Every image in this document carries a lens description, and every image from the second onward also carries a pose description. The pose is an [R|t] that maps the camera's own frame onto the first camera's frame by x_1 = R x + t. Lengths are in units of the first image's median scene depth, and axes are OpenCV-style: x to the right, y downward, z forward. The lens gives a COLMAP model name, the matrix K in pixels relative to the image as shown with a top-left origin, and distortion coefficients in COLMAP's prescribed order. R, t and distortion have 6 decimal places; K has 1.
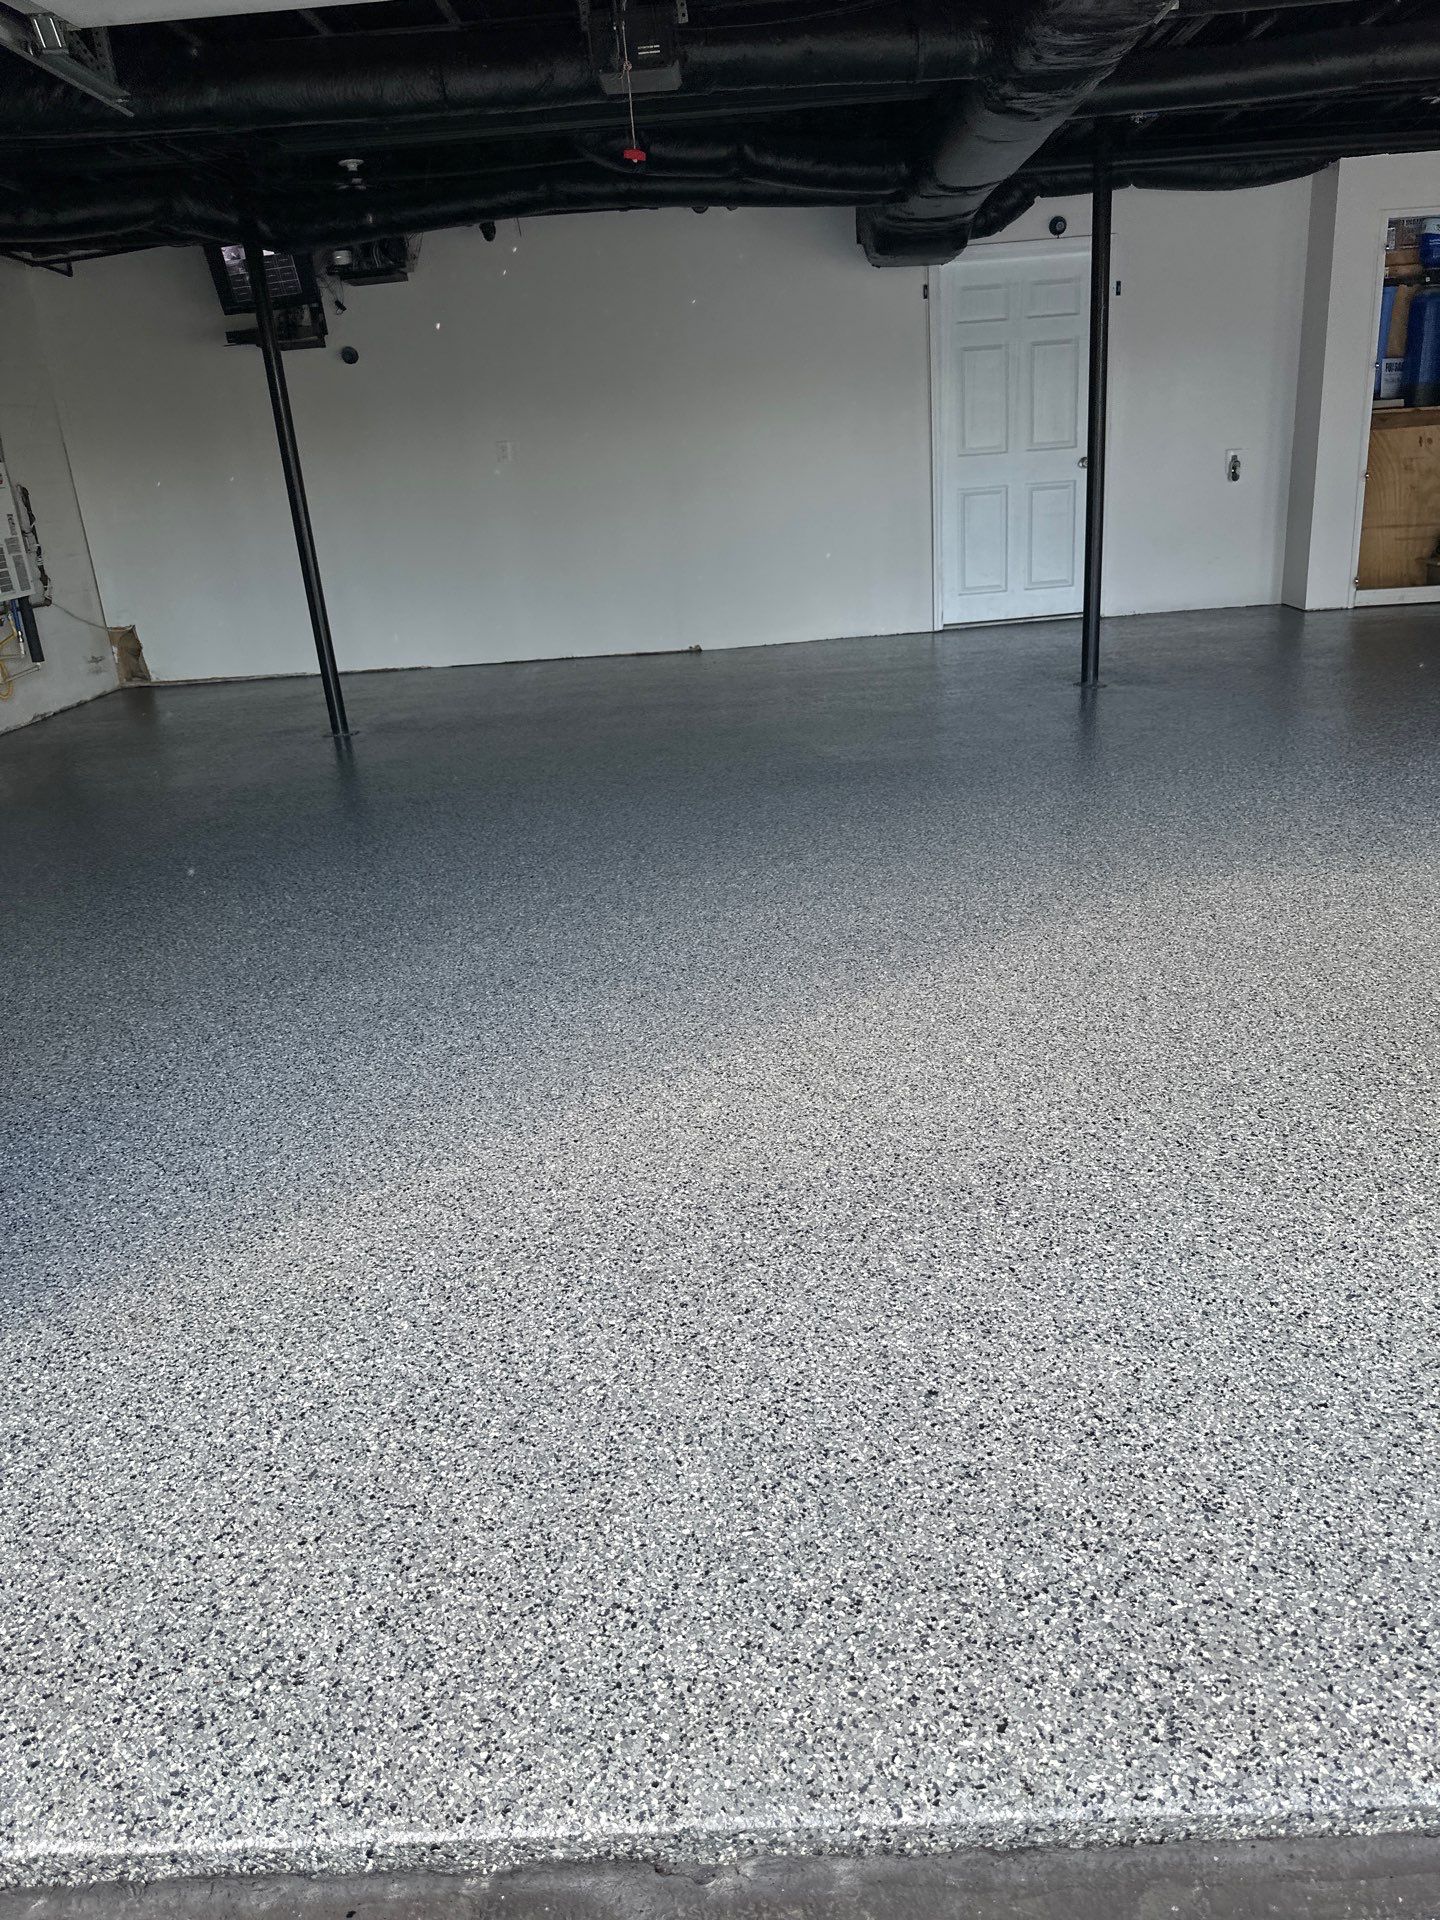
lens RADIAL K [[1365.3, 0, 728.4], [0, 1365.3, 980.9], [0, 0, 1]] dist [0.029508, -0.037986]
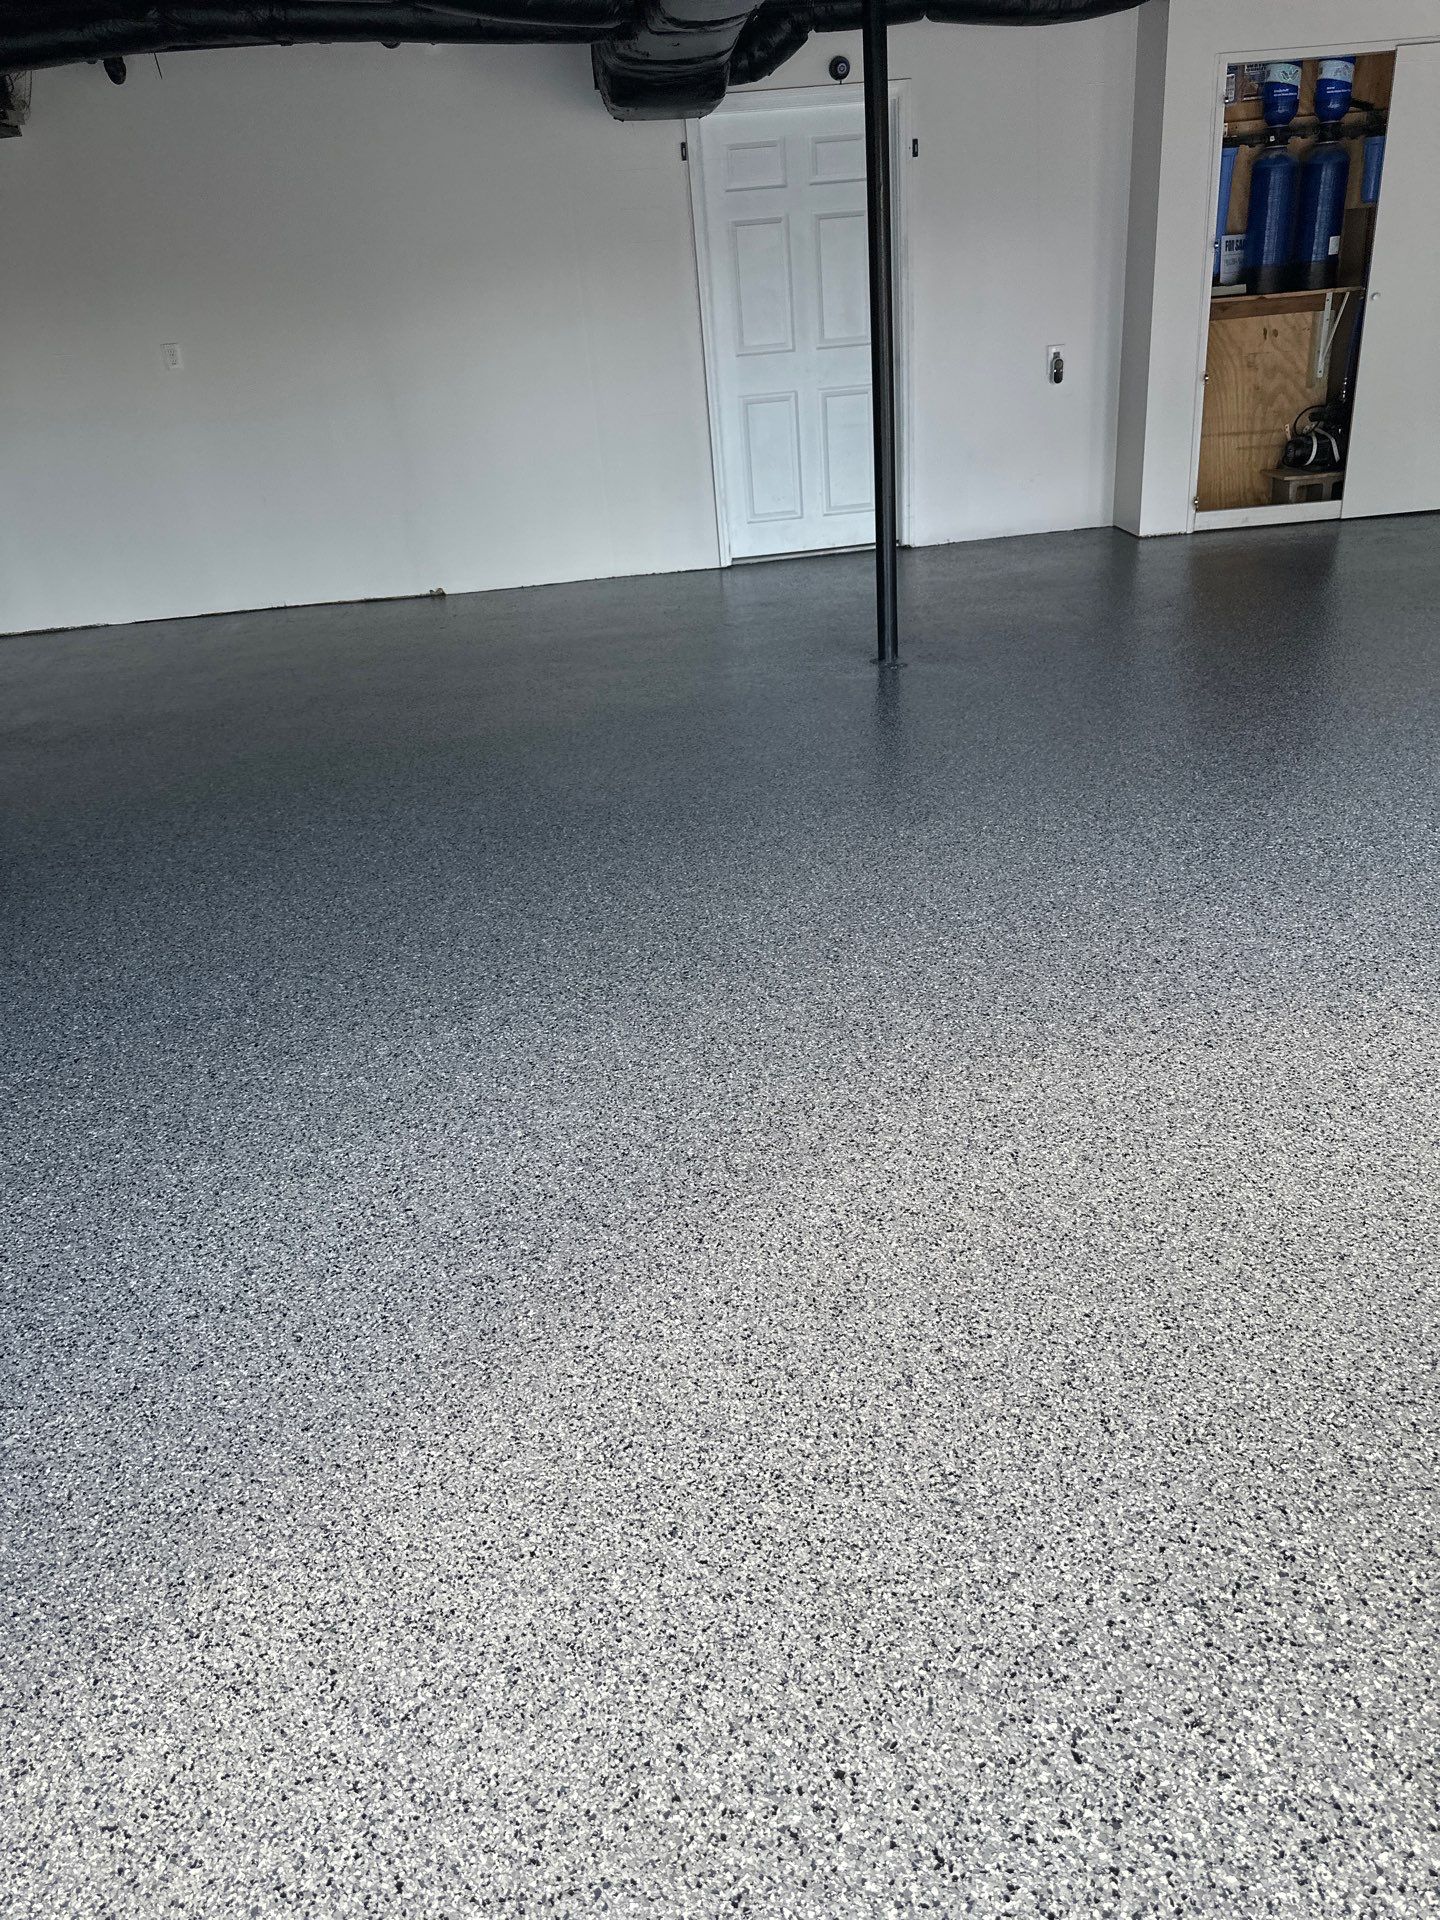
lens RADIAL K [[1360.1, 0, 727.5], [0, 1360.1, 958.9], [0, 0, 1]] dist [0.033400, -0.043431]
pose [[0.993899, -0.052886, 0.096791, 0.081679], [0.044191, 0.994973, 0.089868, -0.120571], [-0.101058, -0.085042, 0.991239, 0.188262]]
